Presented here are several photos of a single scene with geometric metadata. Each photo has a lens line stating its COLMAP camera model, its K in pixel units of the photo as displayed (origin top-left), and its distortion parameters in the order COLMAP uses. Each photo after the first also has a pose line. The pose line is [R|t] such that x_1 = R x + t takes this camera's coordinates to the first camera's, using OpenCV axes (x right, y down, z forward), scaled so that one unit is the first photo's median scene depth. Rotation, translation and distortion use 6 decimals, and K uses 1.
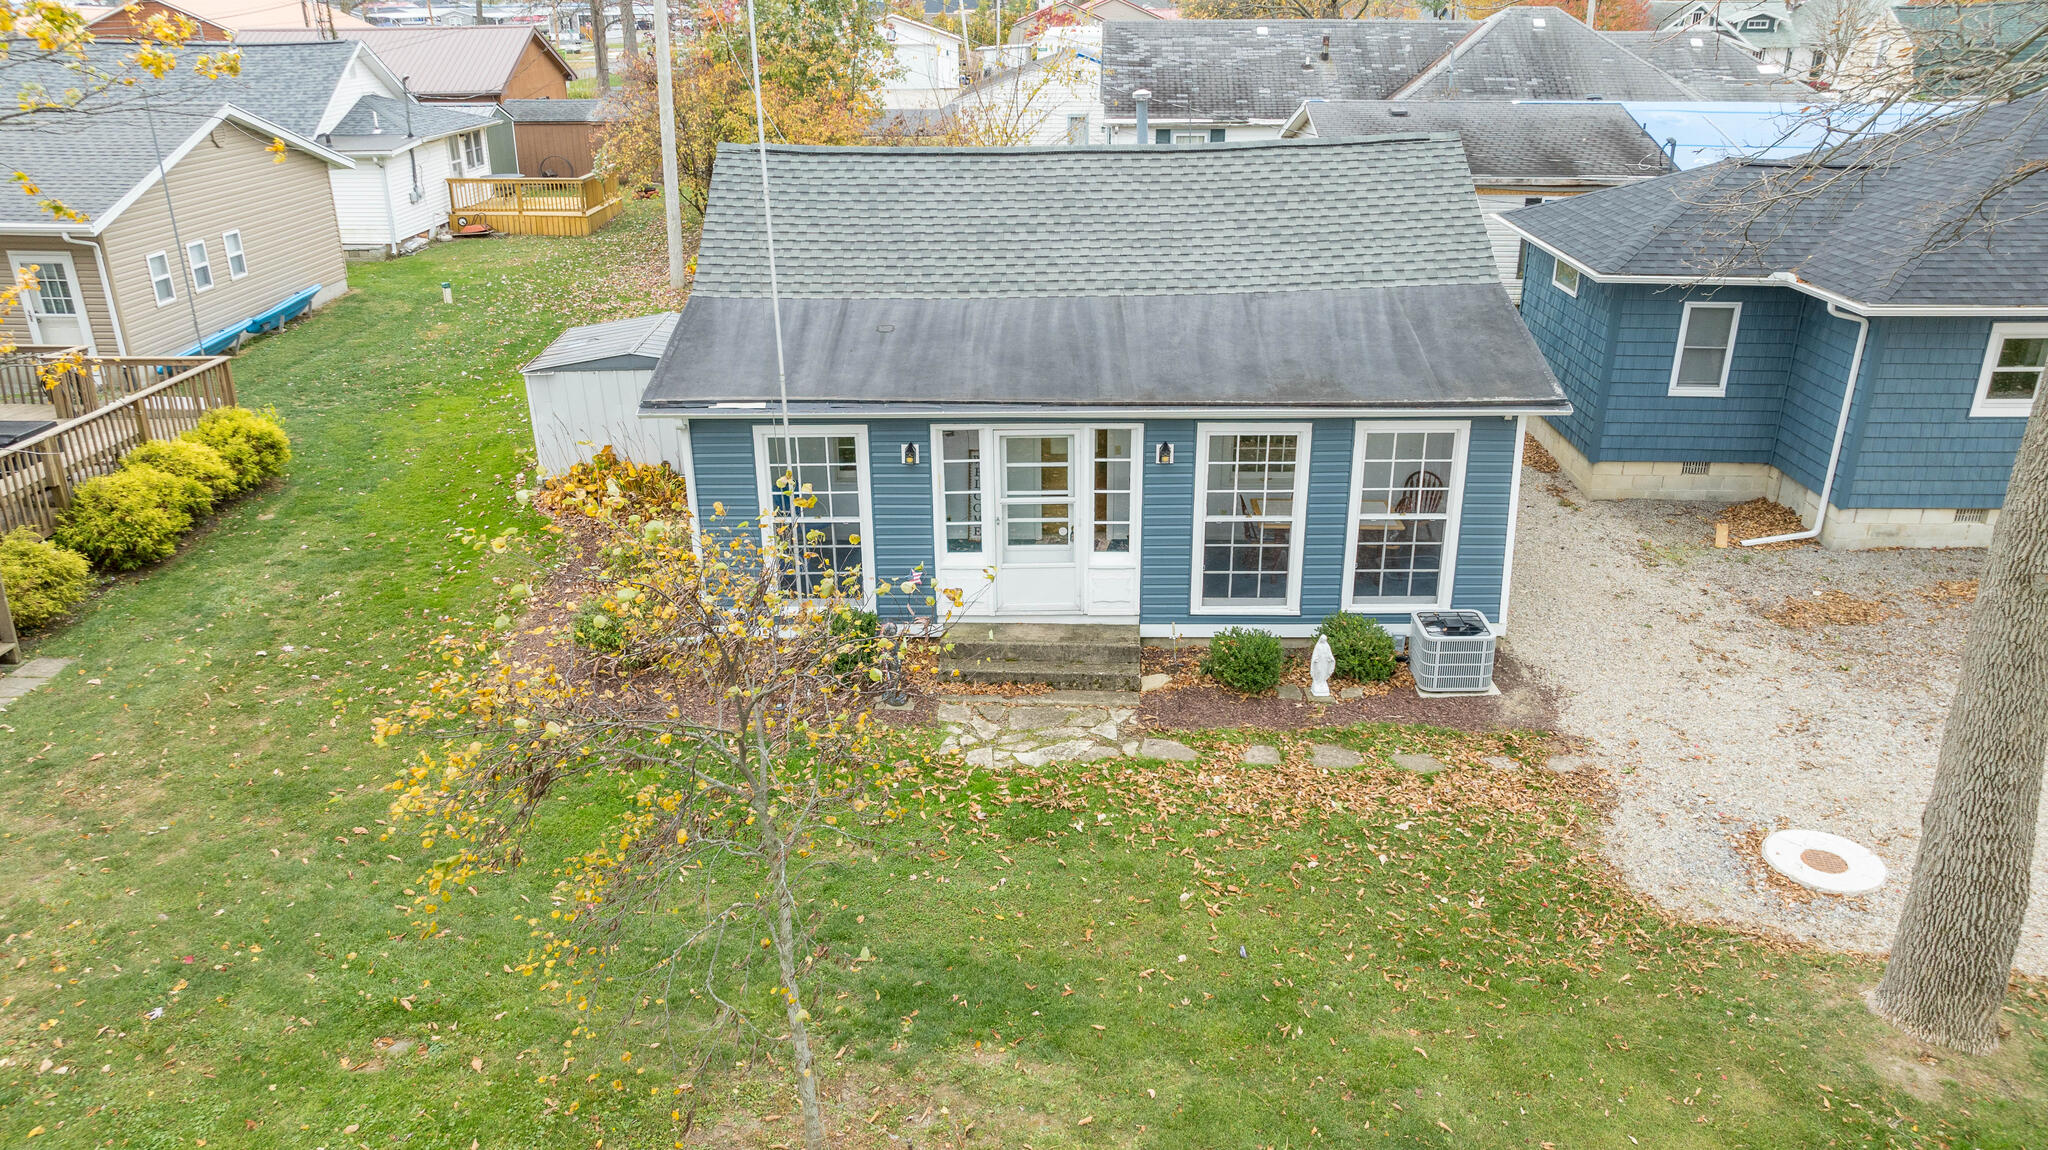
lens RADIAL K [[1419.8, 0, 1046.5], [0, 1419.8, 582.6], [0, 0, 1]] dist [-0.006345, -0.001931]
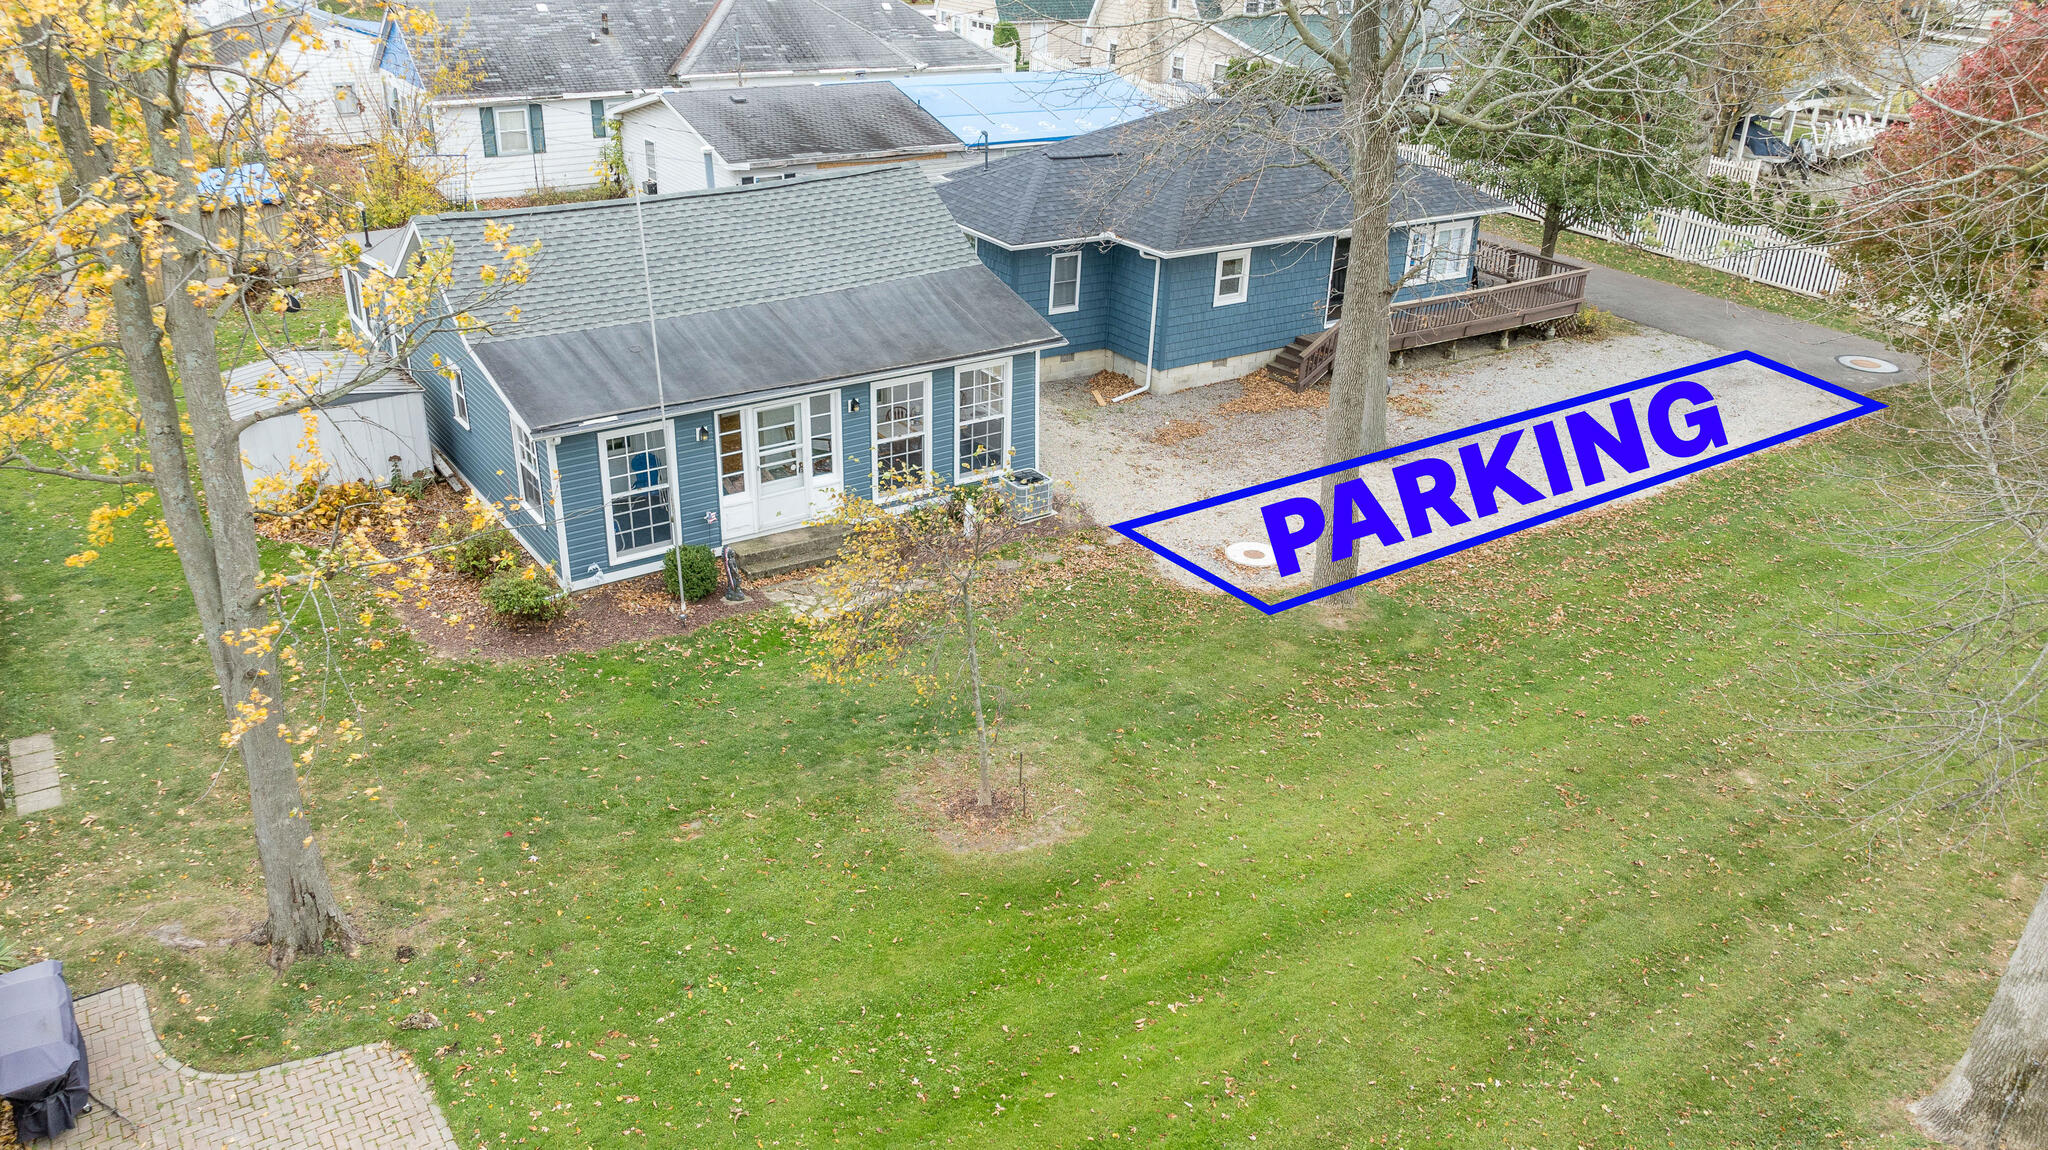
lens RADIAL K [[1419.8, 0, 1046.5], [0, 1419.8, 582.6], [0, 0, 1]] dist [-0.006345, -0.001931]
pose [[0.824582, -0.228145, 0.517702, -0.488334], [0.189590, 0.973605, 0.127081, -0.048959], [-0.533029, -0.006637, 0.846071, -0.356109]]
